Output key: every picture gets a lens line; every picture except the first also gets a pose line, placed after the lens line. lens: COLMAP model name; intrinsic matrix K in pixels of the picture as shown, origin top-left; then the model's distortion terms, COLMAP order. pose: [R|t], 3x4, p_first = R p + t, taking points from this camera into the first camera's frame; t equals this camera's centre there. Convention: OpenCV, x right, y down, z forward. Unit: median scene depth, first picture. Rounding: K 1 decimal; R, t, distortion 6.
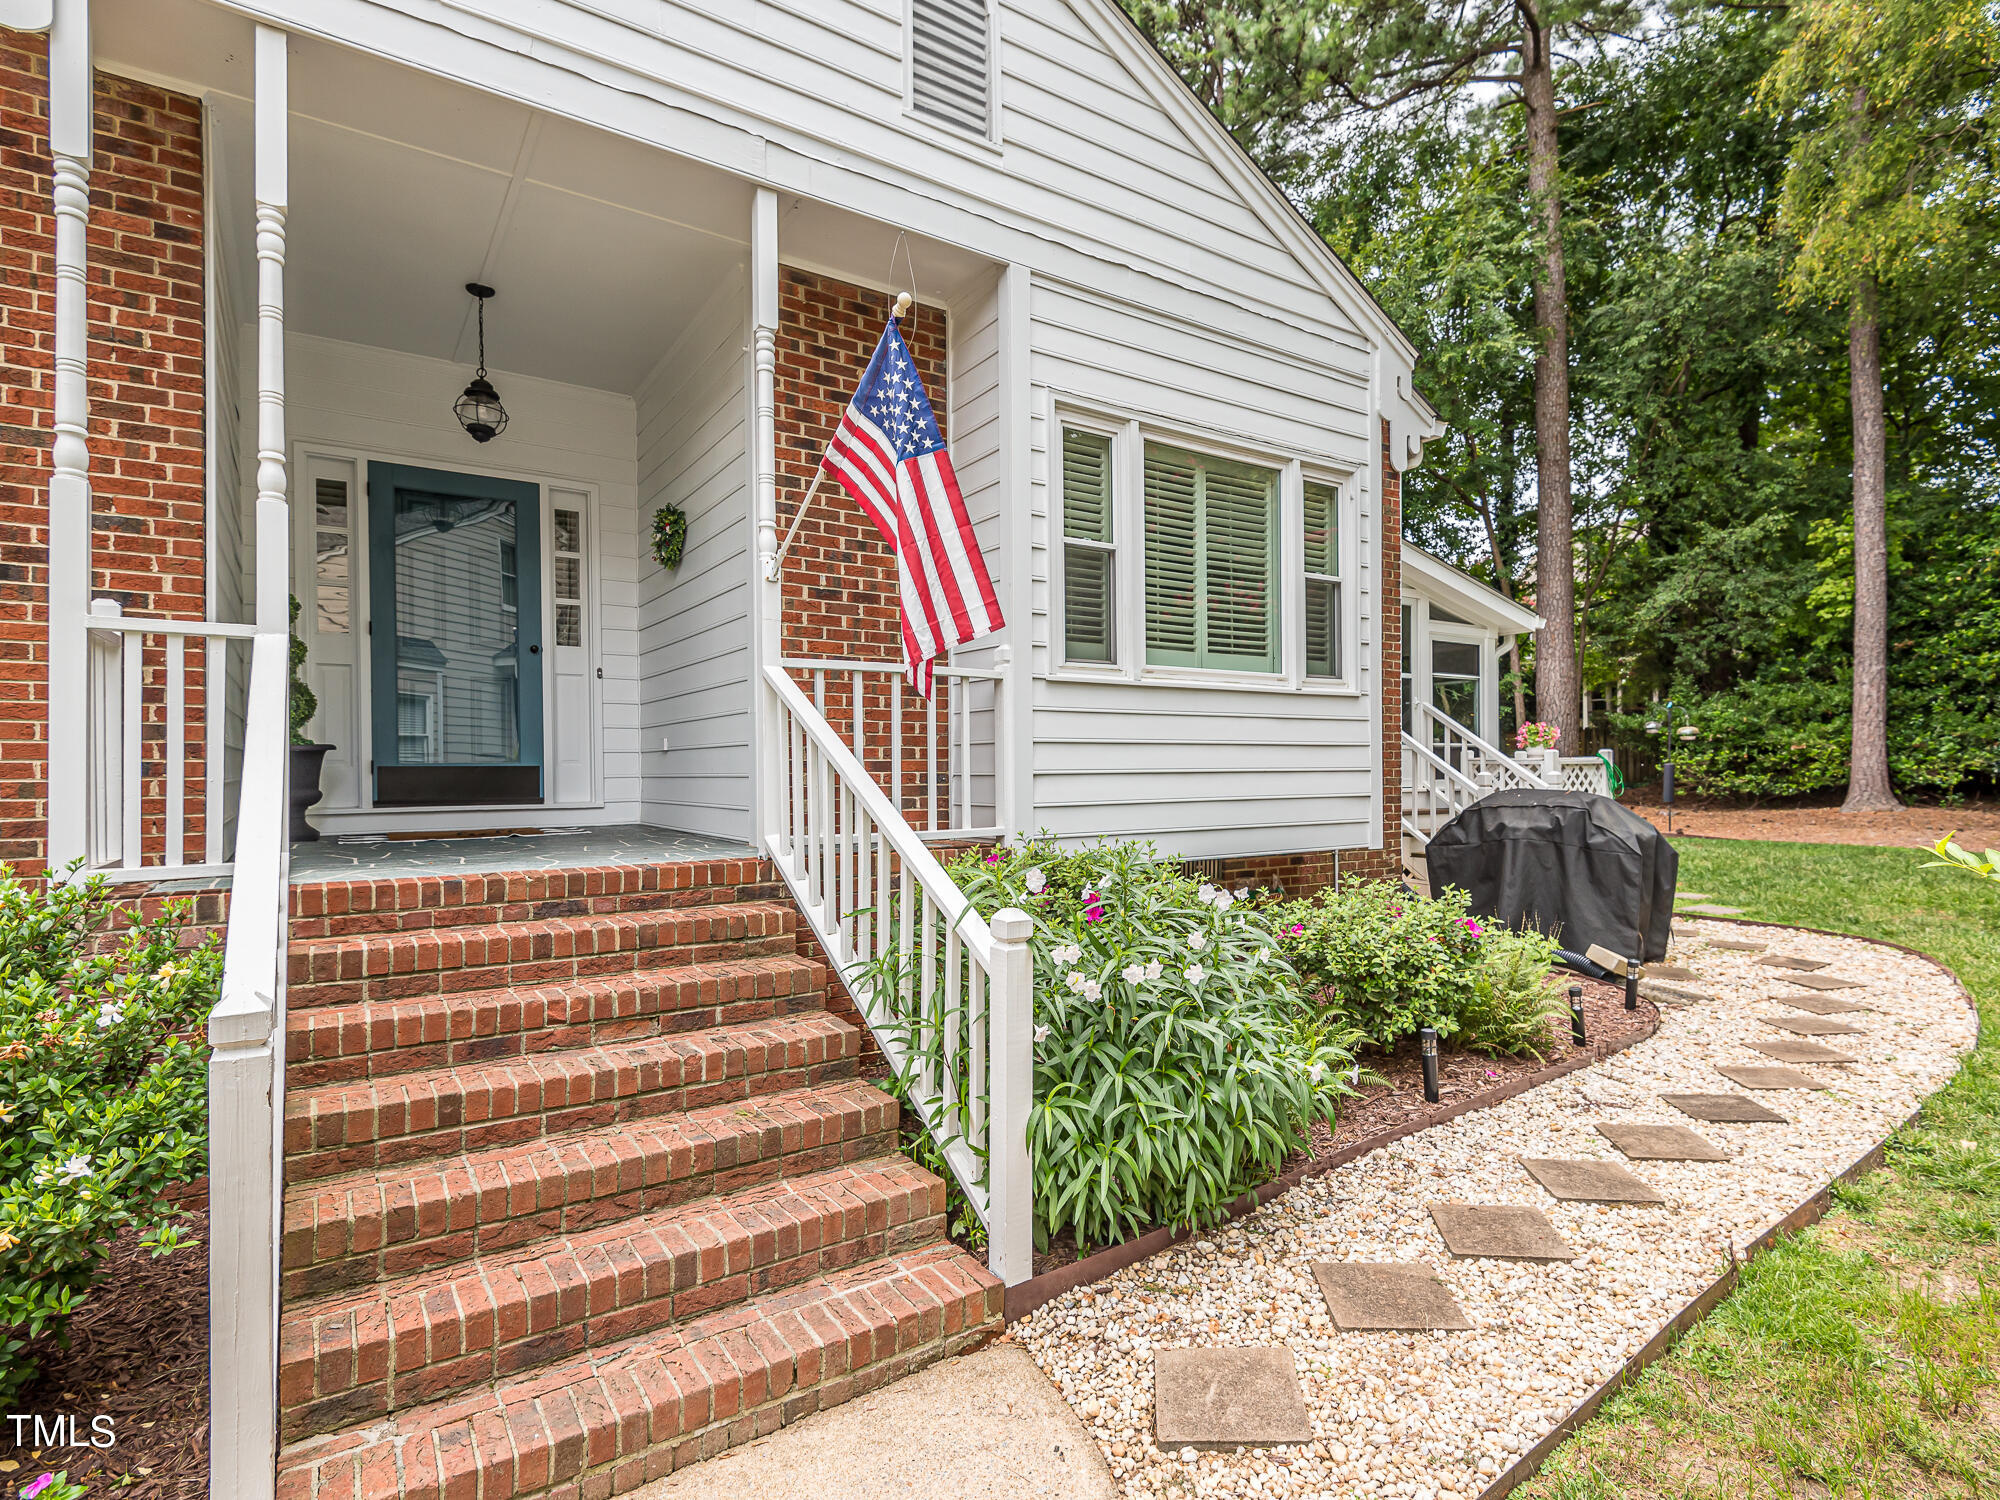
lens RADIAL K [[1021.0, 0, 1014.9], [0, 1021.0, 778.2], [0, 0, 1]] dist [0.029211, -0.016354]
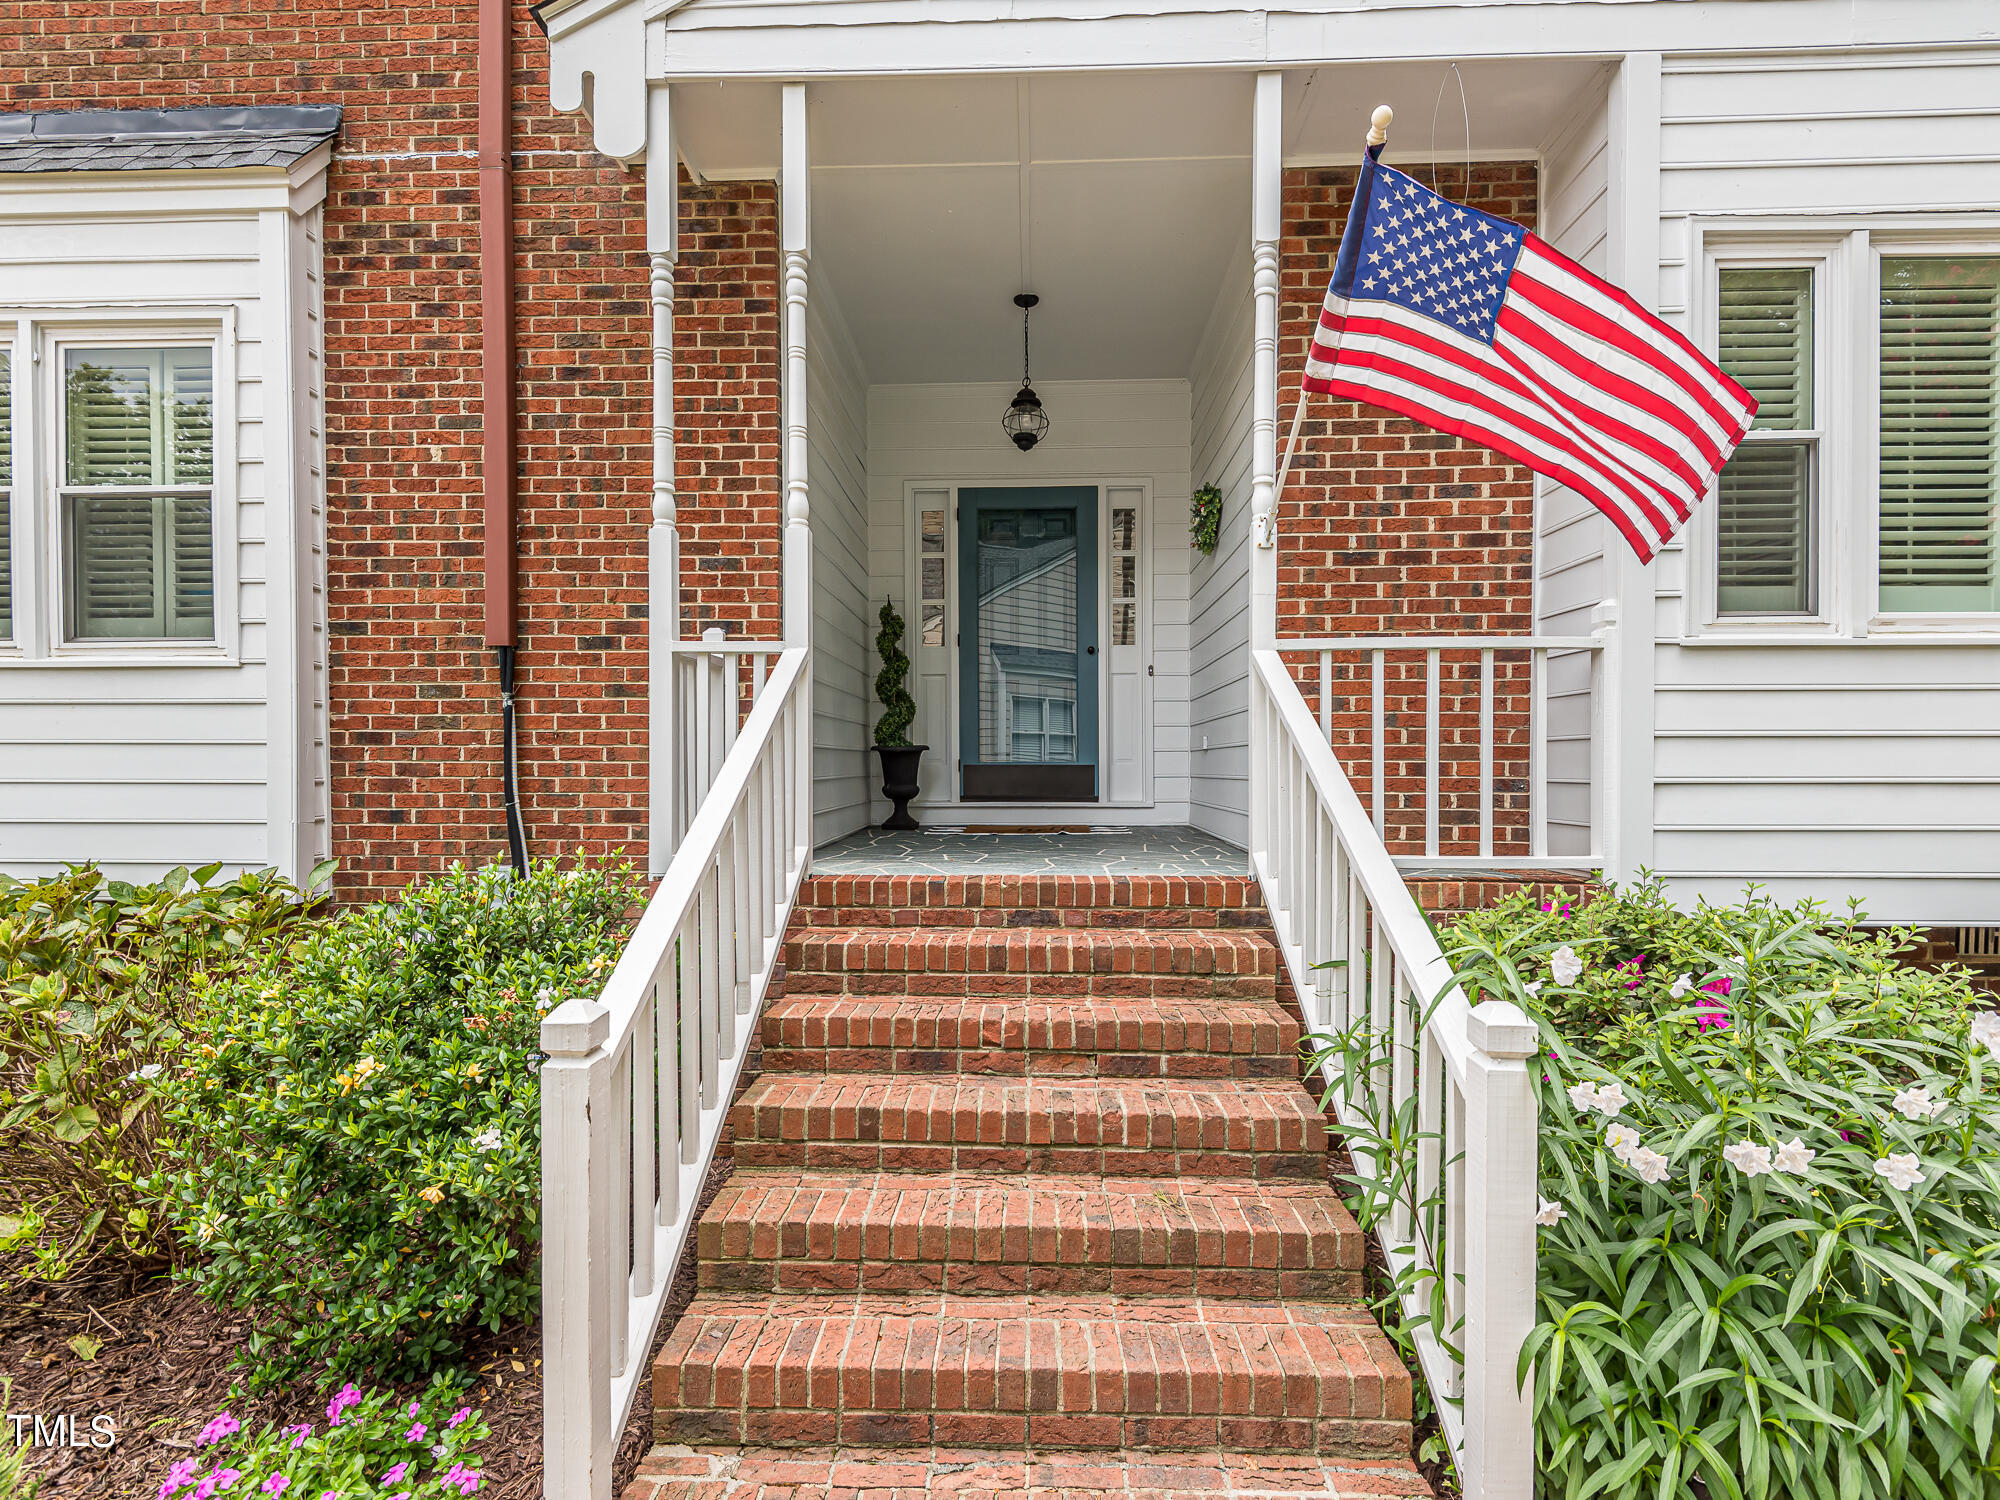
lens RADIAL K [[1021.0, 0, 990.4], [0, 1021.0, 786.2], [0, 0, 1]] dist [0.029211, -0.016354]
pose [[0.811865, 0.017054, -0.583596, 0.079404], [-0.009704, 0.999829, 0.015718, -0.010407], [0.583765, -0.007098, 0.811892, 0.213930]]
